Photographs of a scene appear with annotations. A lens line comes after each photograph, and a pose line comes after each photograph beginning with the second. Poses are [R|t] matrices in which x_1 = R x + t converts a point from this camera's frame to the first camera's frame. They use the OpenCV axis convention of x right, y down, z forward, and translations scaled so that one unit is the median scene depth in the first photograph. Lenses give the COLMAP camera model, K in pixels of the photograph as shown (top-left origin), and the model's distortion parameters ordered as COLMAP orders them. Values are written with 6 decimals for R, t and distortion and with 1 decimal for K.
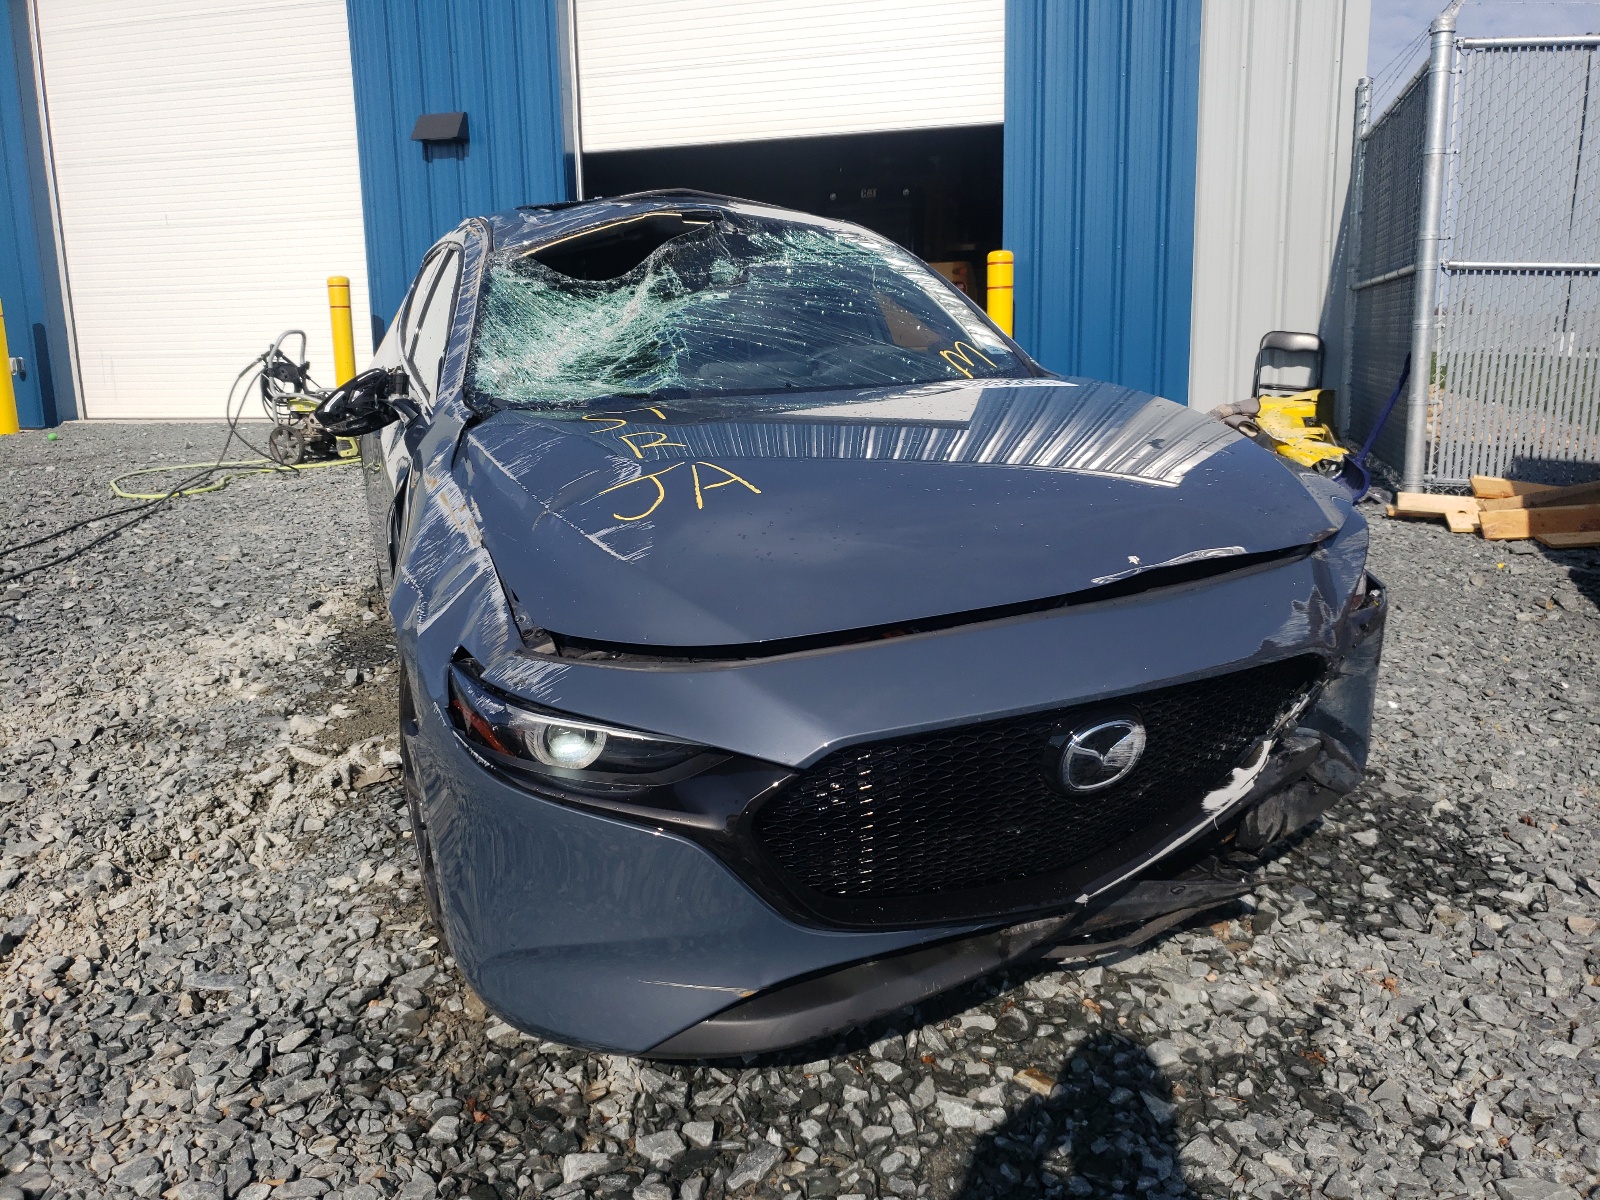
lens RADIAL K [[1213.7, 0, 787.0], [0, 1213.7, 596.7], [0, 0, 1]] dist [0.012864, -0.009015]
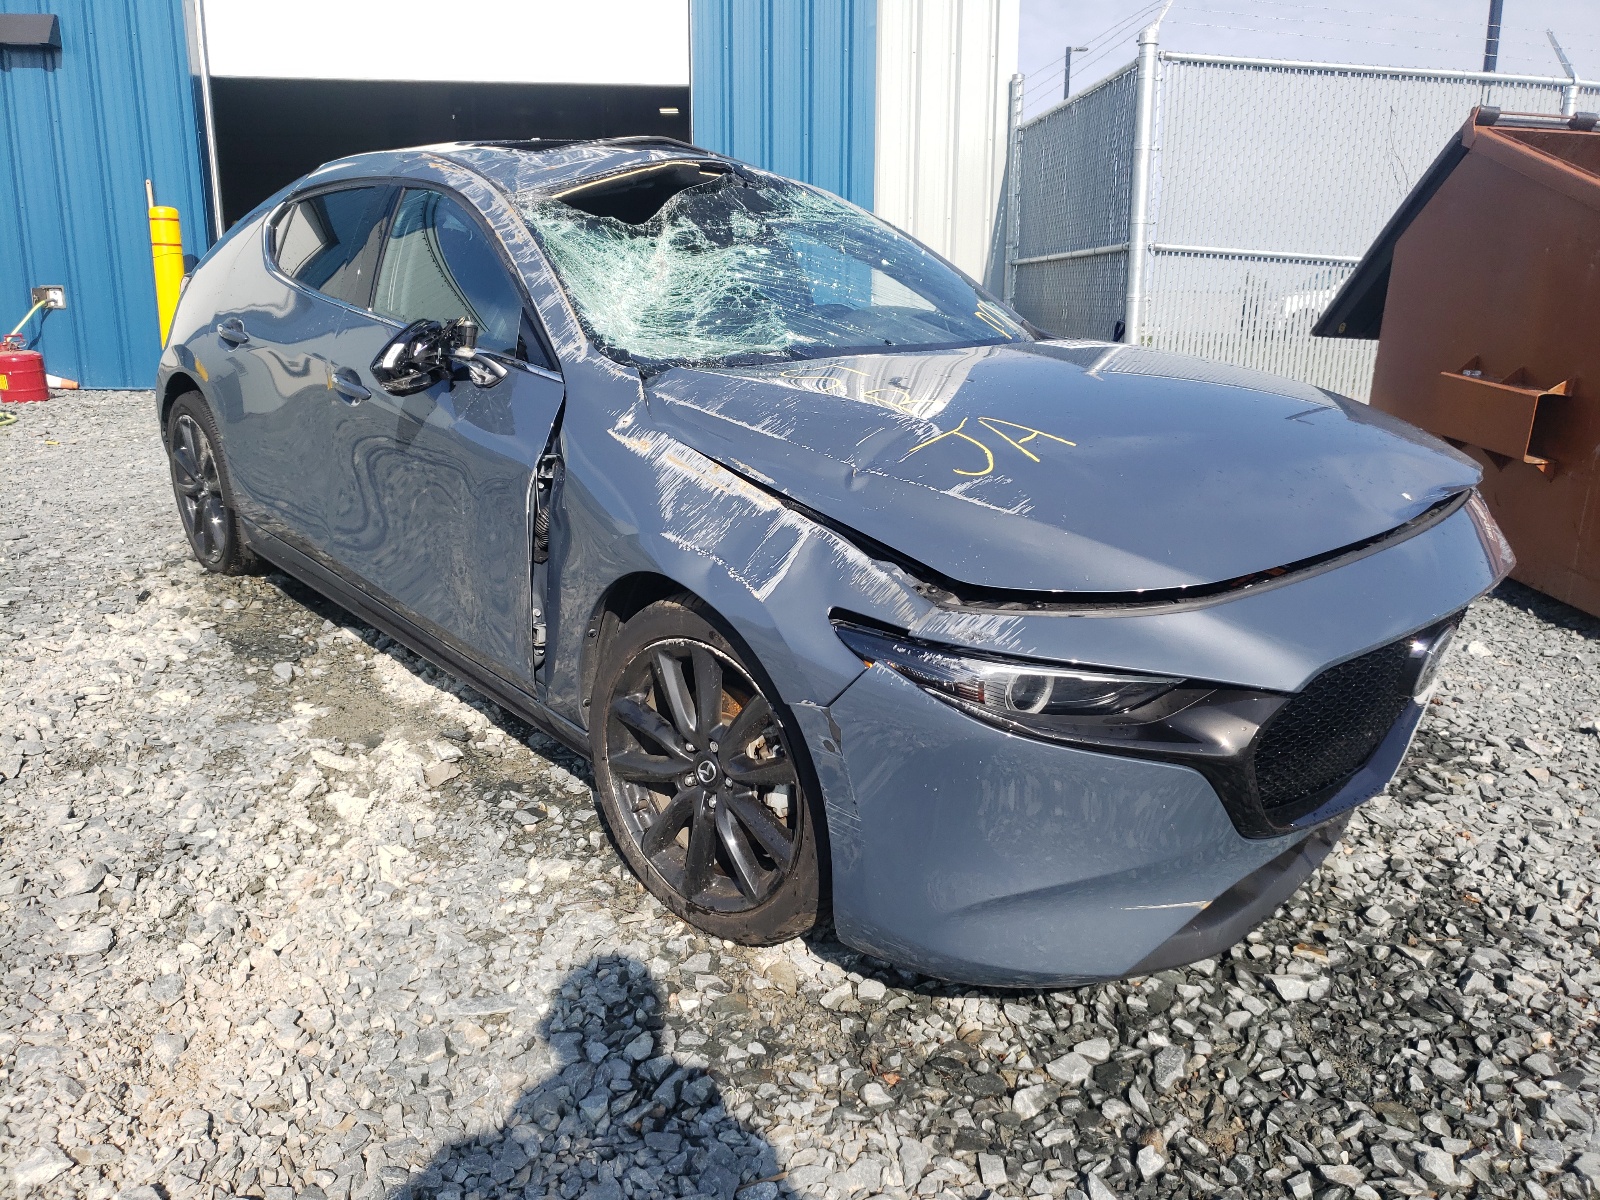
lens RADIAL K [[1213.7, 0, 782.6], [0, 1213.7, 597.1], [0, 0, 1]] dist [0.012864, -0.009015]
pose [[0.933527, -0.061339, 0.353220, -0.389626], [0.050529, 0.997931, 0.039755, -0.005644], [-0.354927, -0.019265, 0.934695, 0.063652]]
